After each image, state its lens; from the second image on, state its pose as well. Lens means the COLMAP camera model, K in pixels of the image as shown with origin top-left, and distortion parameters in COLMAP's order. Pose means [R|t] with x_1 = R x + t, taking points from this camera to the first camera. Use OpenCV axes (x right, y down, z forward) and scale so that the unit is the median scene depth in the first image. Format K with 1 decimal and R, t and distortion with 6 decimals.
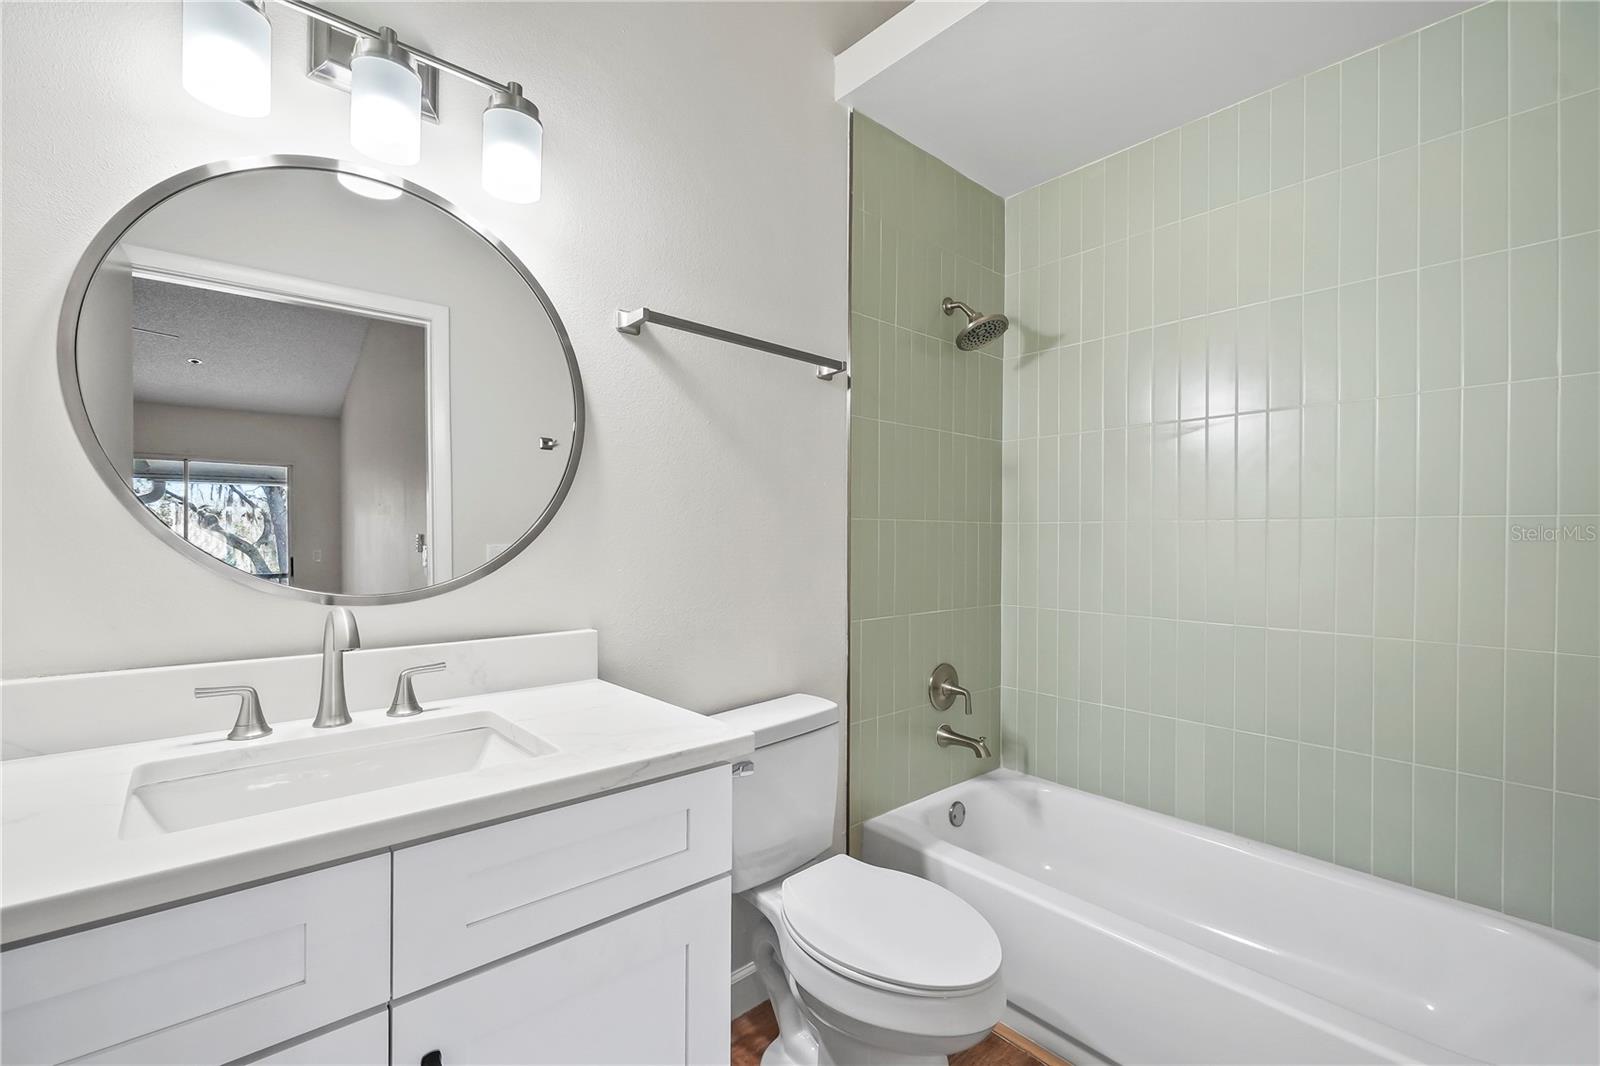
lens RADIAL K [[690.1, 0, 780.7], [0, 690.1, 535.5], [0, 0, 1]] dist [0.002552, -0.000426]
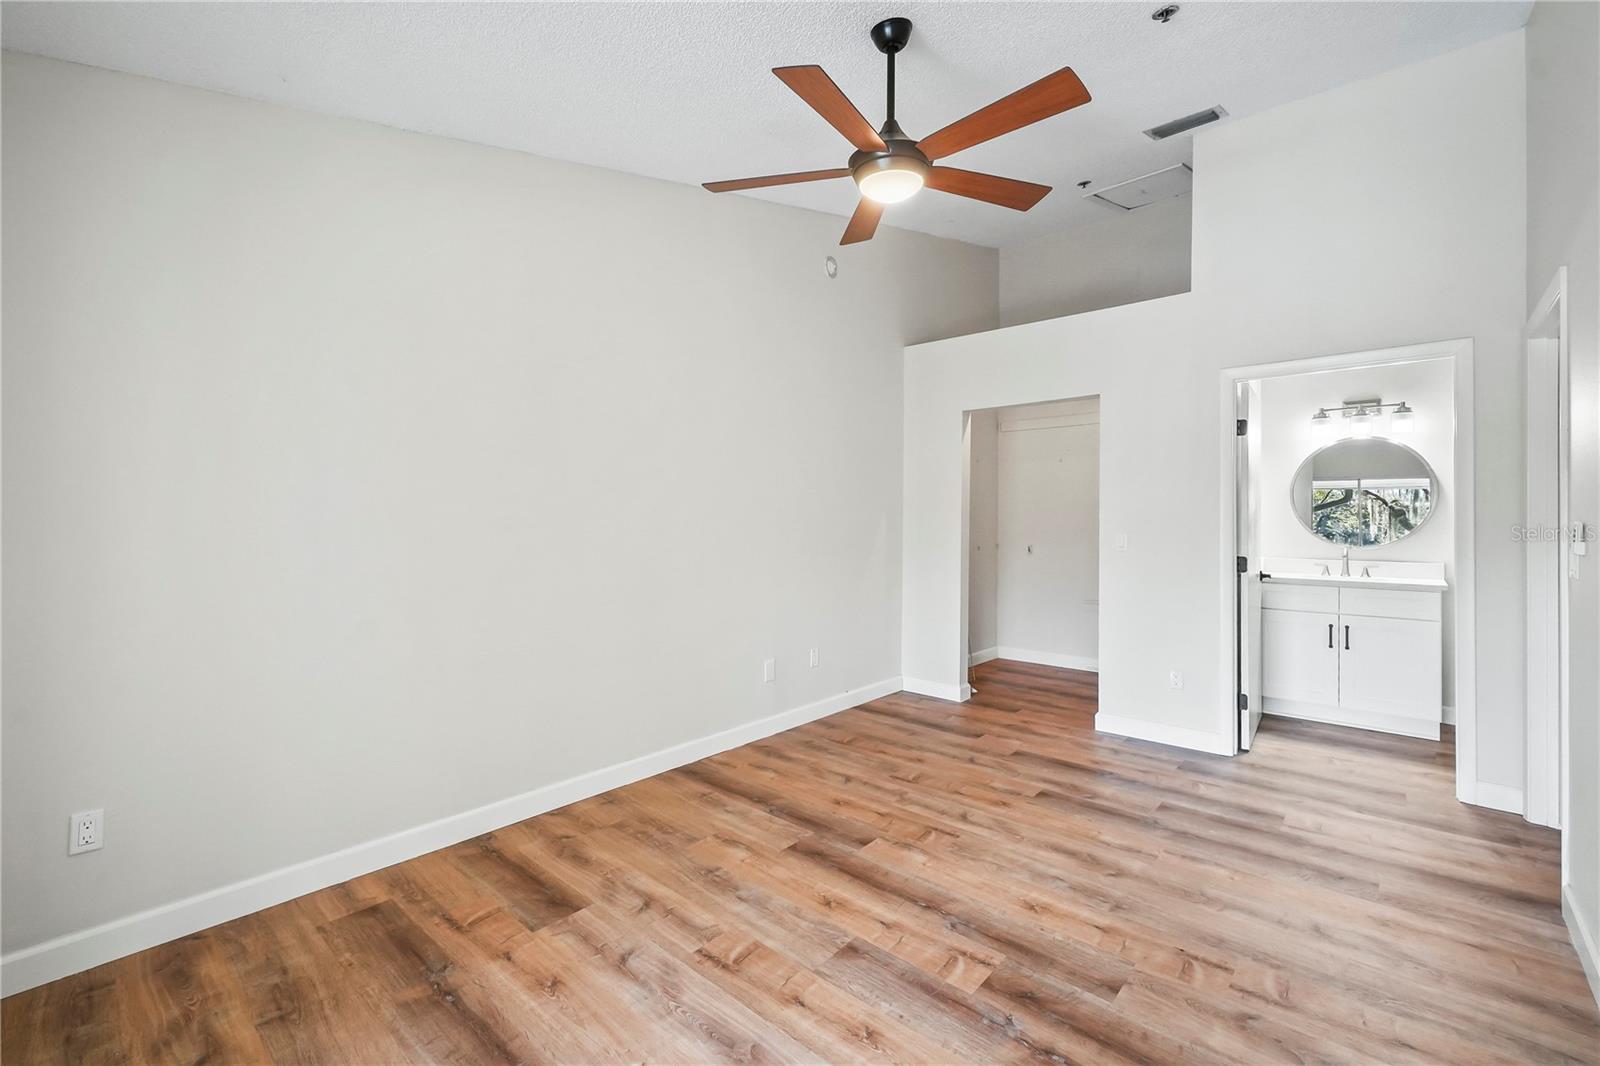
lens RADIAL K [[645.6, 0, 800.0], [0, 645.6, 533.0], [0, 0, 1]] dist [-0.004337, -0.000336]
pose [[0.118757, 0.003582, -0.992917, 0.121165], [0.006118, 0.999972, 0.004340, -0.001342], [0.992904, -0.006590, 0.118732, -0.117965]]
